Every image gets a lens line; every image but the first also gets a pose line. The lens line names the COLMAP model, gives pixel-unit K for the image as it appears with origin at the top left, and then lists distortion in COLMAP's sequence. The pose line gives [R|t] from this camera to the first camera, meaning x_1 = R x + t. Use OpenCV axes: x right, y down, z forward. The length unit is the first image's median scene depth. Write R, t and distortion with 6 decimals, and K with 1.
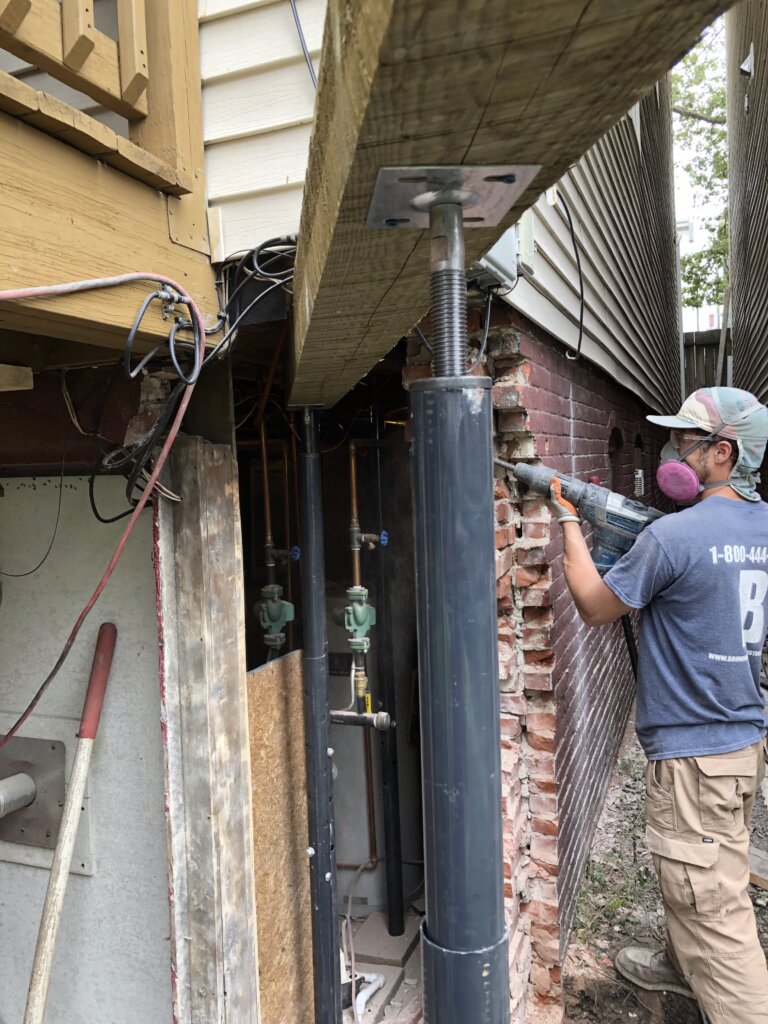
lens RADIAL K [[788.3, 0, 400.7], [0, 788.3, 511.7], [0, 0, 1]] dist [0.098625, -0.100795]
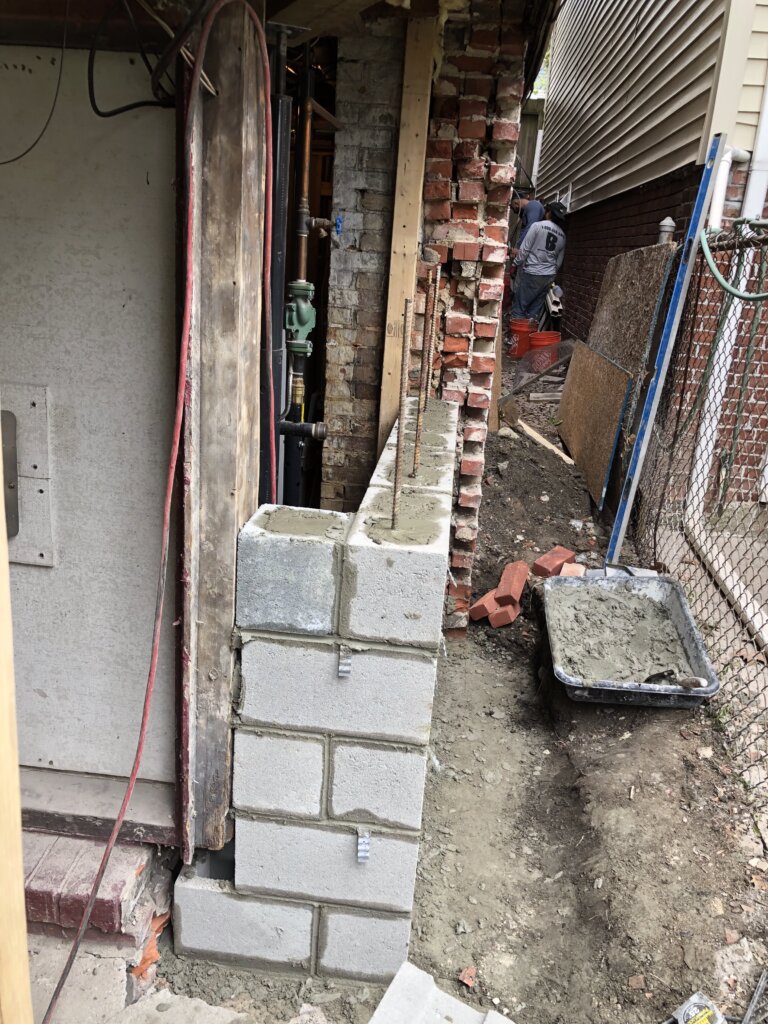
lens RADIAL K [[810.7, 0, 359.3], [0, 810.7, 490.5], [0, 0, 1]] dist [-0.040550, 0.088718]
pose [[0.962054, 0.024934, 0.271716, -0.304845], [-0.089530, 0.969530, 0.228025, 0.146445], [-0.257752, -0.243699, 0.934973, 0.127551]]
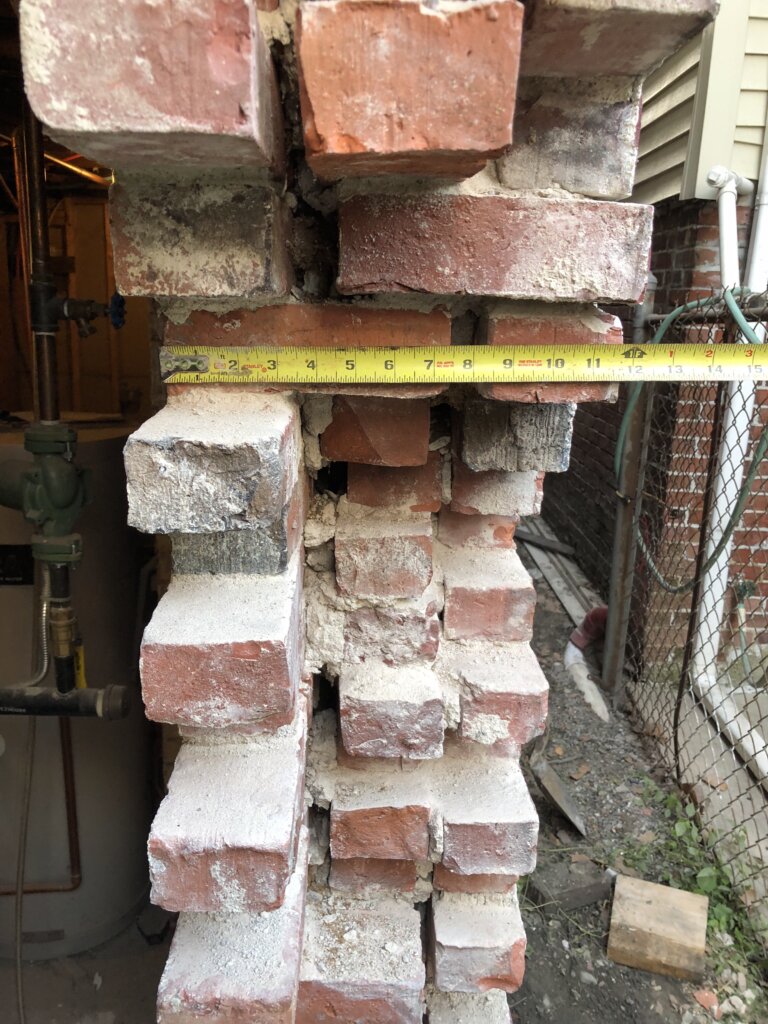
lens RADIAL K [[822.0, 0, 384.0], [0, 822.0, 512.0], [0, 0, 1]] dist [-0.004254, 0.073559]
pose [[0.922043, -0.018889, 0.386627, -0.084452], [-0.054945, 0.982309, 0.179027, 0.069758], [-0.383168, -0.186314, 0.904693, 0.679926]]
